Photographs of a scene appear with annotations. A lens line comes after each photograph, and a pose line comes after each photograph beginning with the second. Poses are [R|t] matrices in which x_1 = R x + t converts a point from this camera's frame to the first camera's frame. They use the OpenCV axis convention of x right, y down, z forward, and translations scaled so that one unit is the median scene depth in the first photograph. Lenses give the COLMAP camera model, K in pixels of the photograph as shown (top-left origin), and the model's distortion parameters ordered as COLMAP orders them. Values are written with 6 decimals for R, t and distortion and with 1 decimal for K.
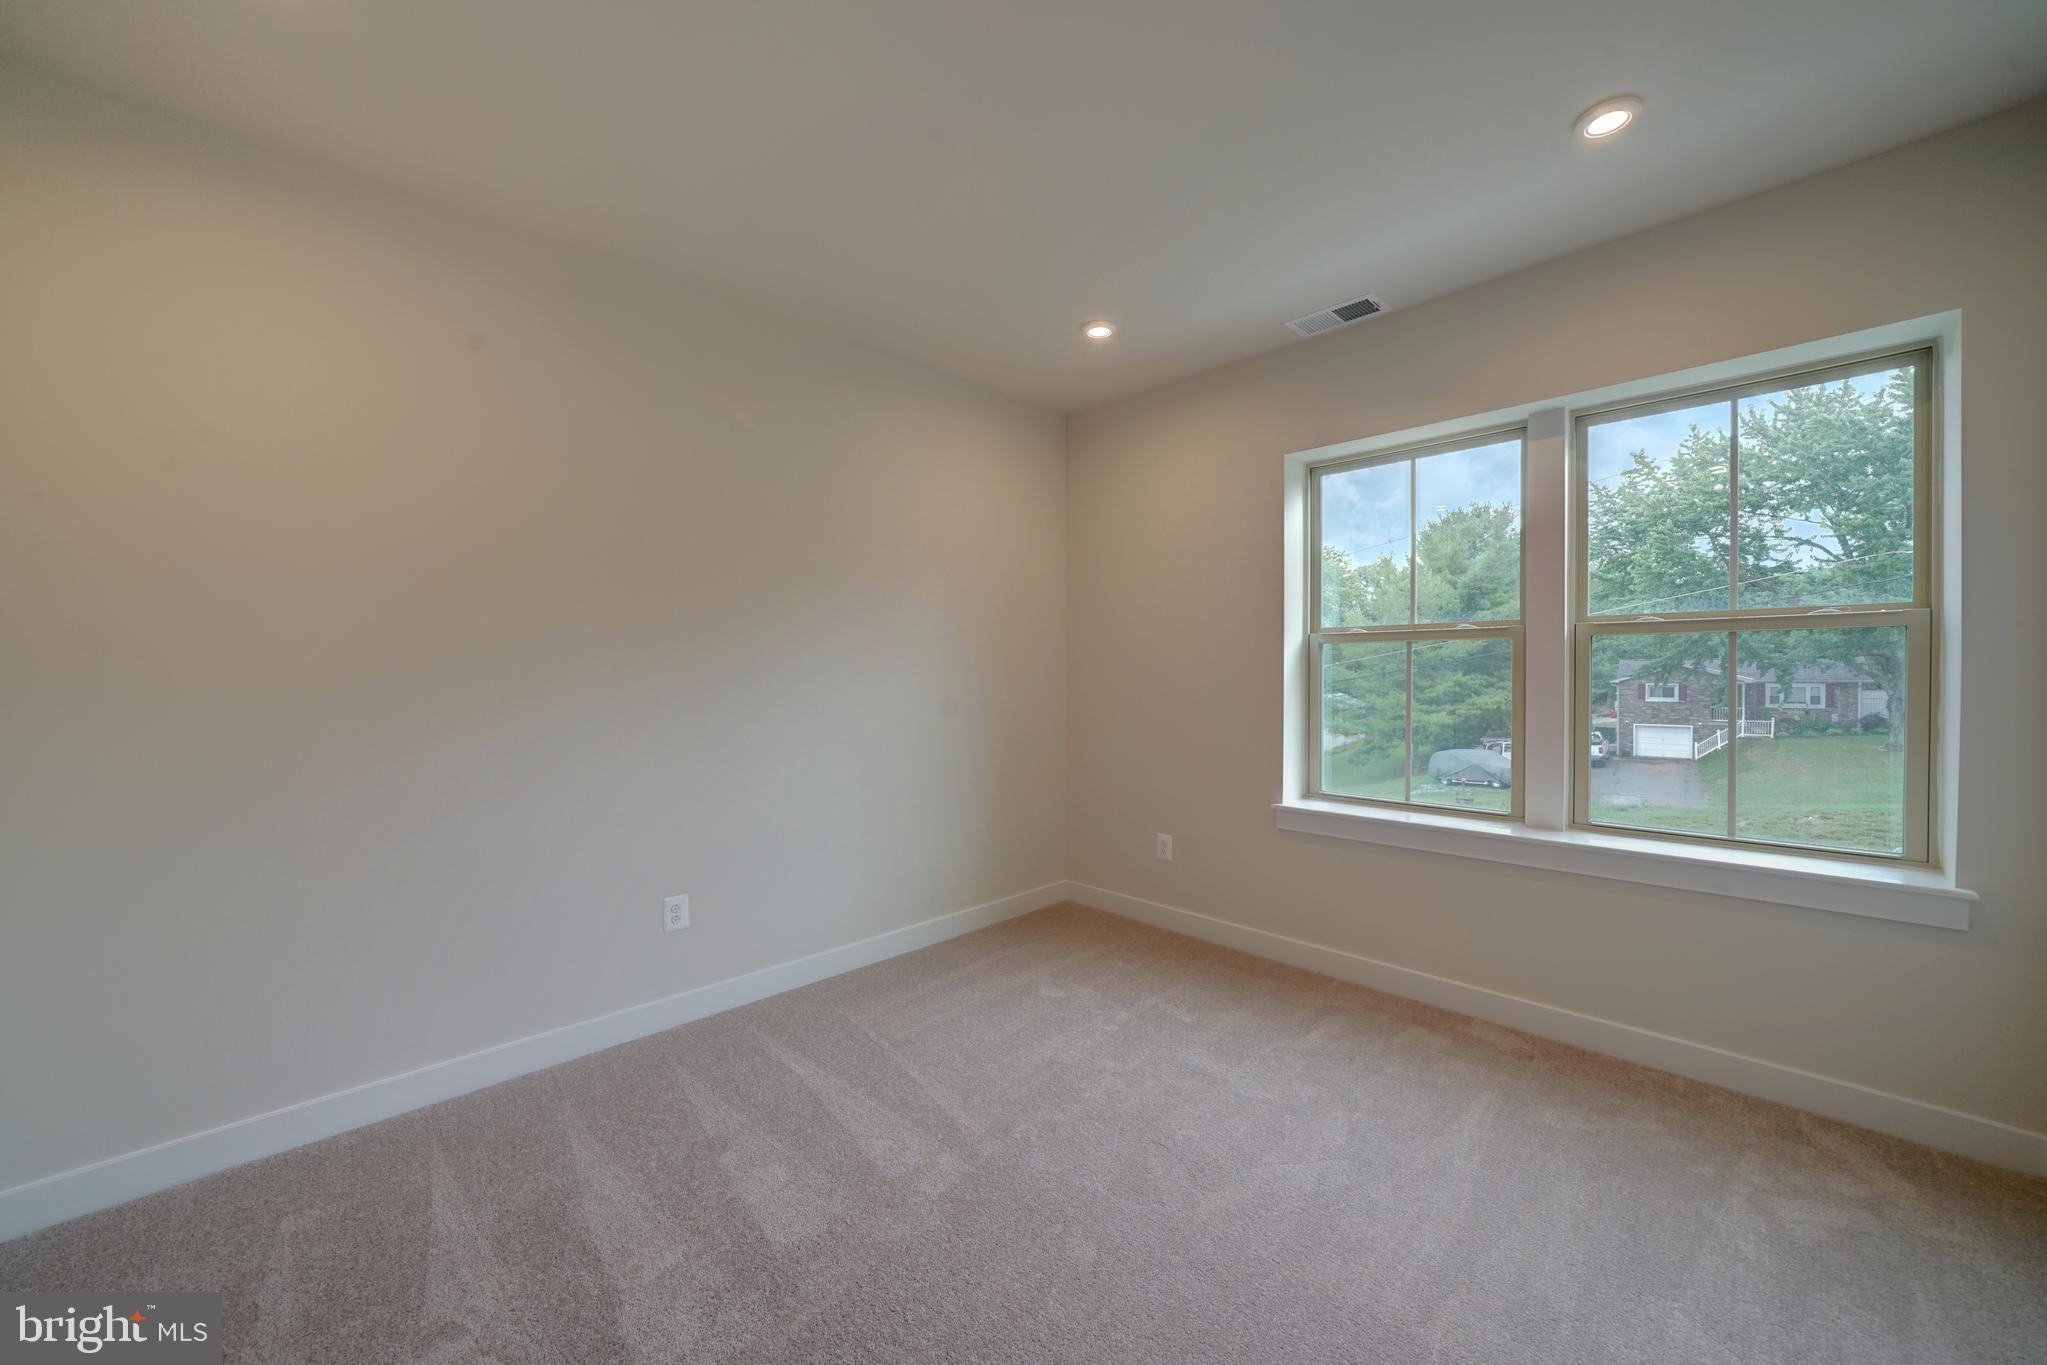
lens RADIAL K [[752.8, 0, 1019.6], [0, 752.8, 681.0], [0, 0, 1]] dist [-0.001458, -0.000192]
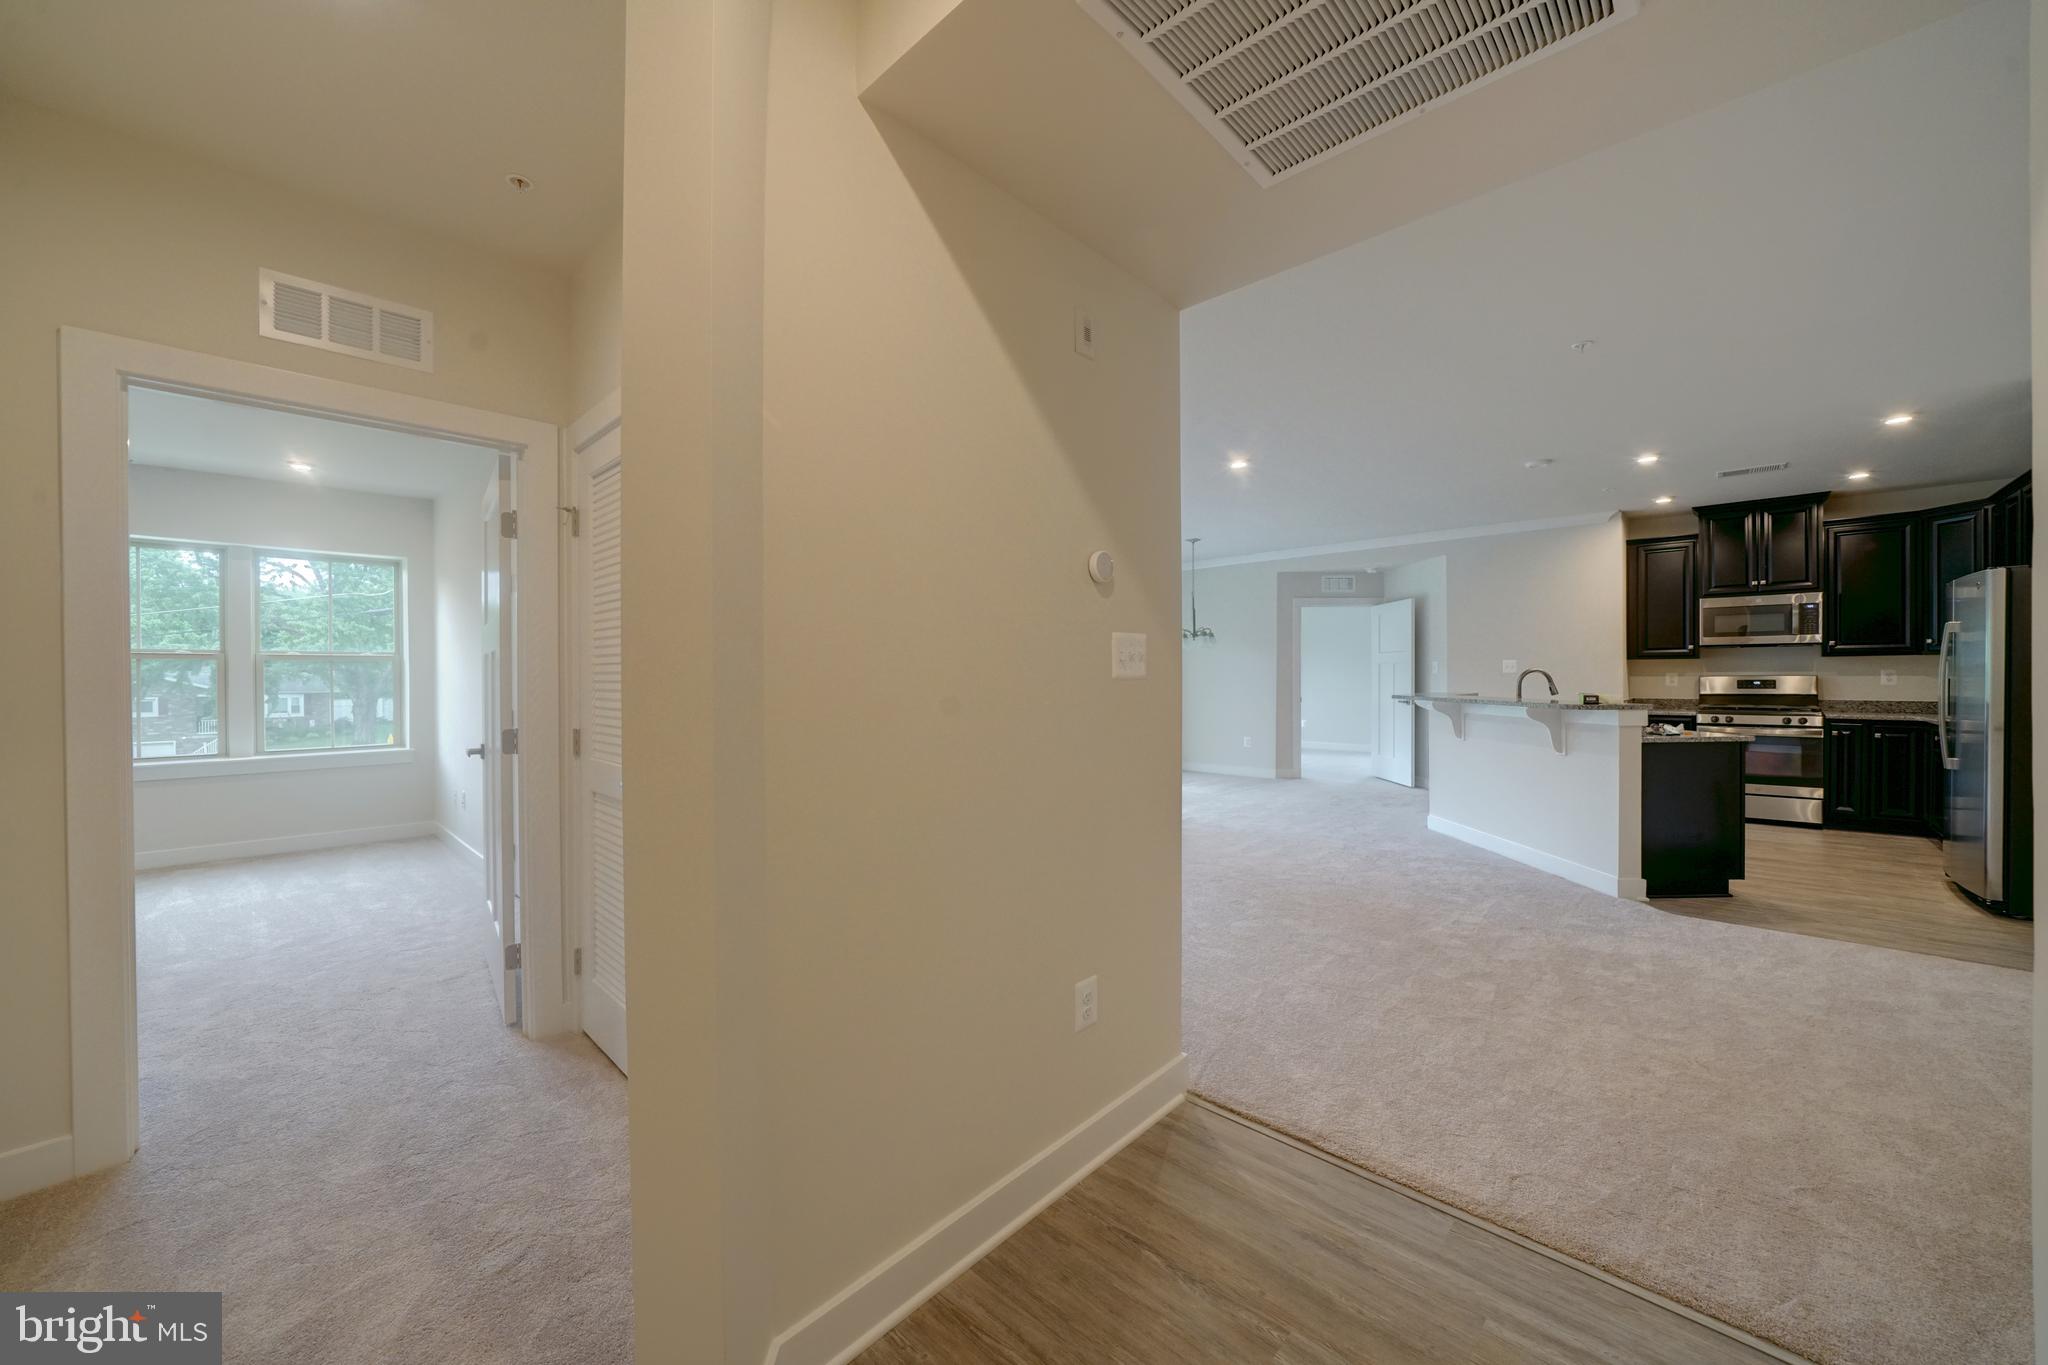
lens RADIAL K [[753.2, 0, 1020.1], [0, 753.2, 681.0], [0, 0, 1]] dist [-0.001458, -0.000192]
pose [[-0.017100, -0.000587, 0.999854, -0.762787], [0.018470, 0.999829, 0.000903, 0.018535], [-0.999683, 0.018482, -0.017086, -0.590624]]
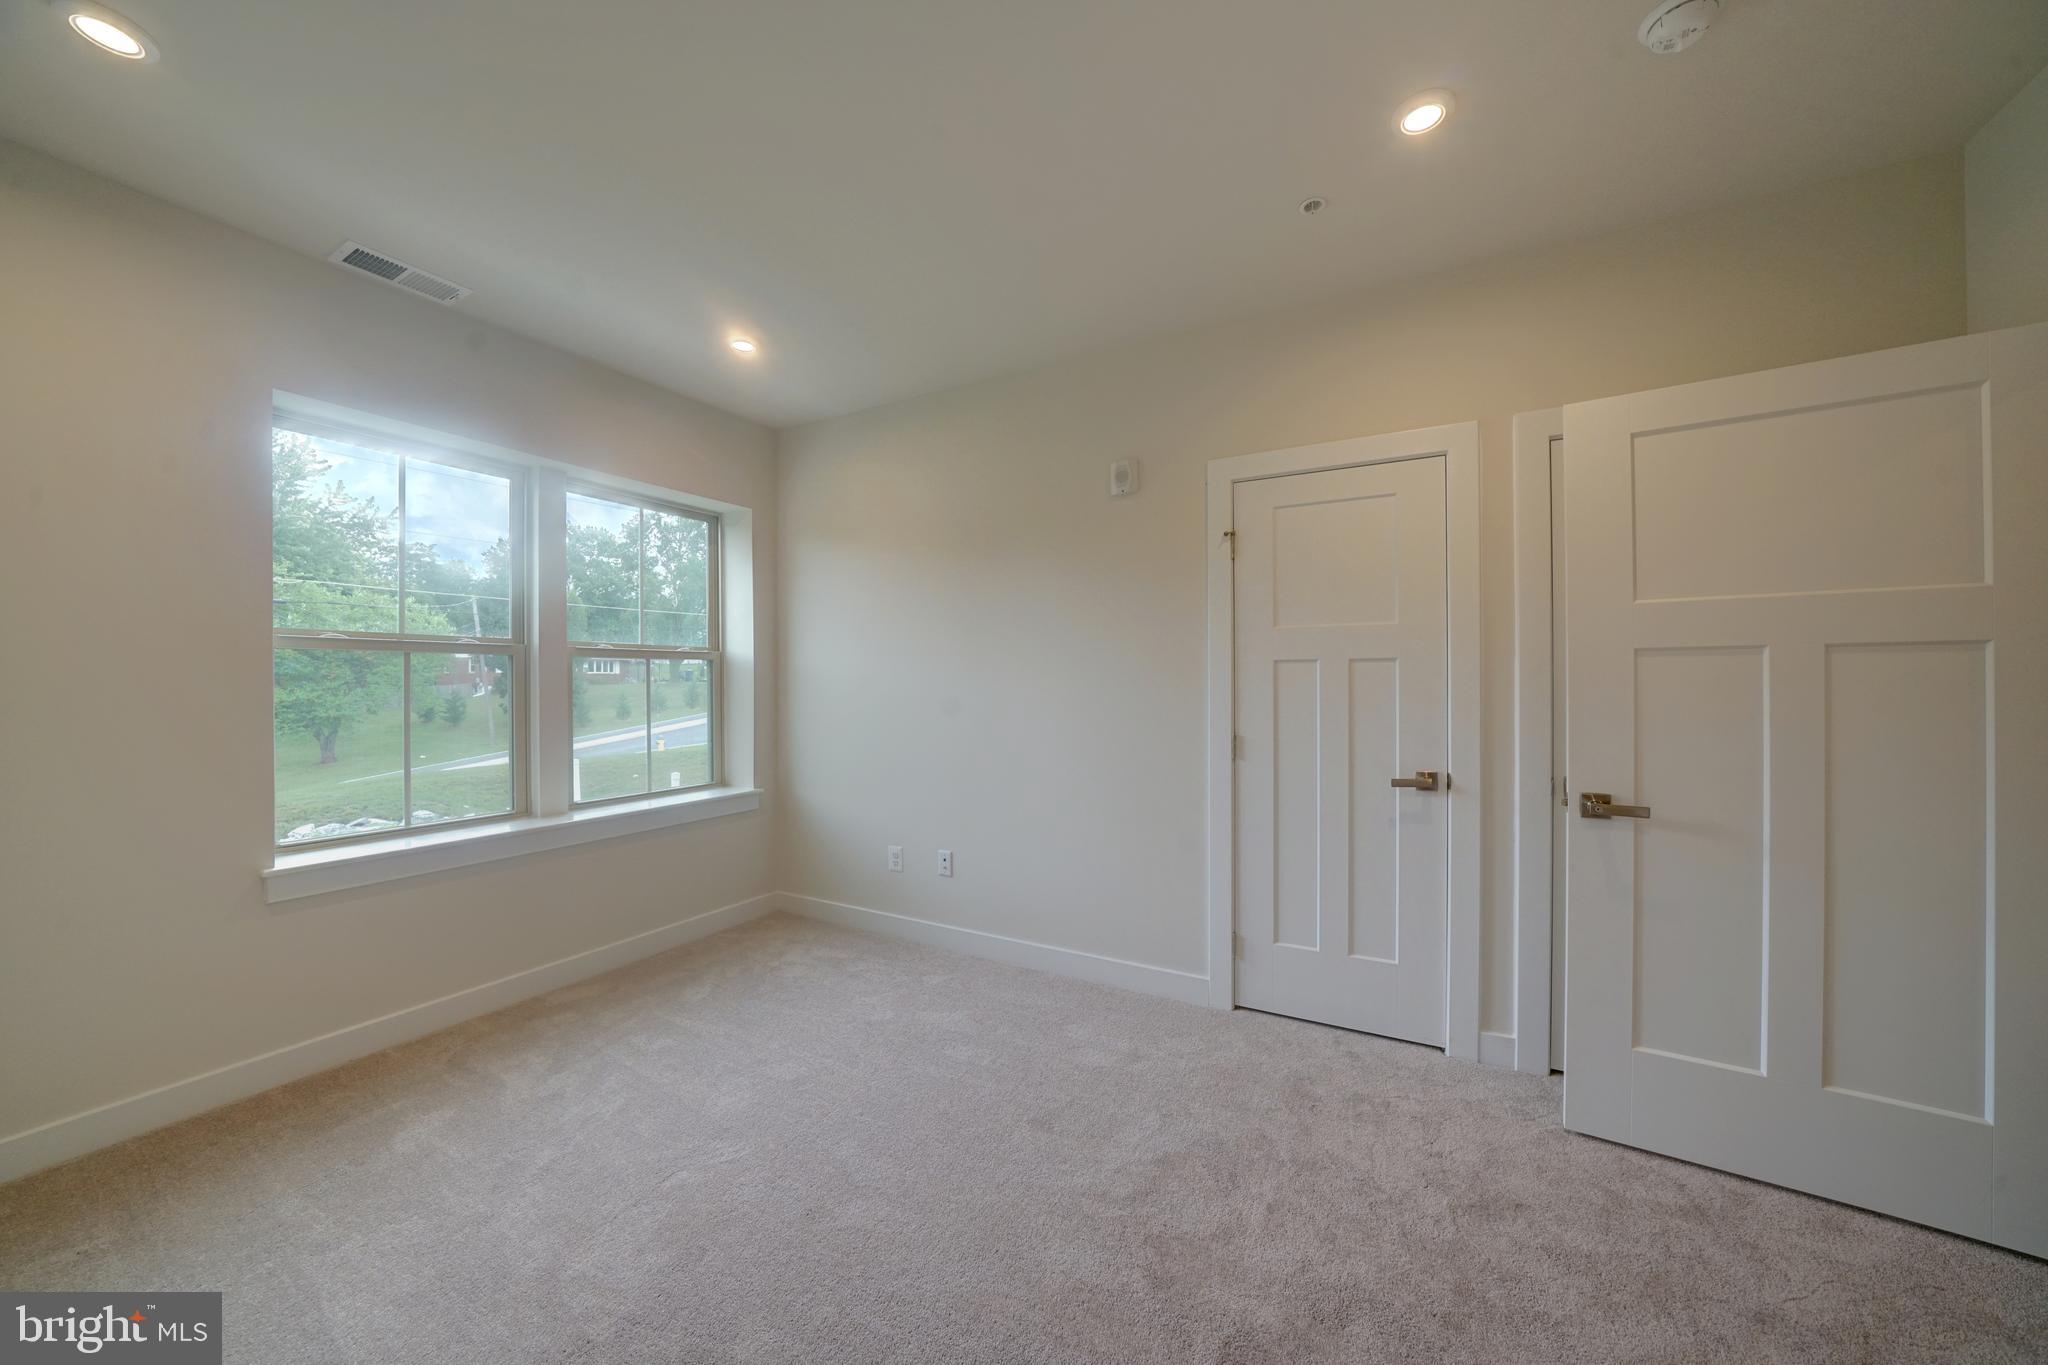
lens RADIAL K [[710.0, 0, 1010.5], [0, 710.0, 678.3], [0, 0, 1]] dist [-0.019745, -0.000081]
pose [[-0.272052, 0.011867, 0.962209, -0.345867], [0.015002, 0.999855, -0.008090, -0.001600], [-0.962166, 0.012234, -0.272190, 0.356530]]
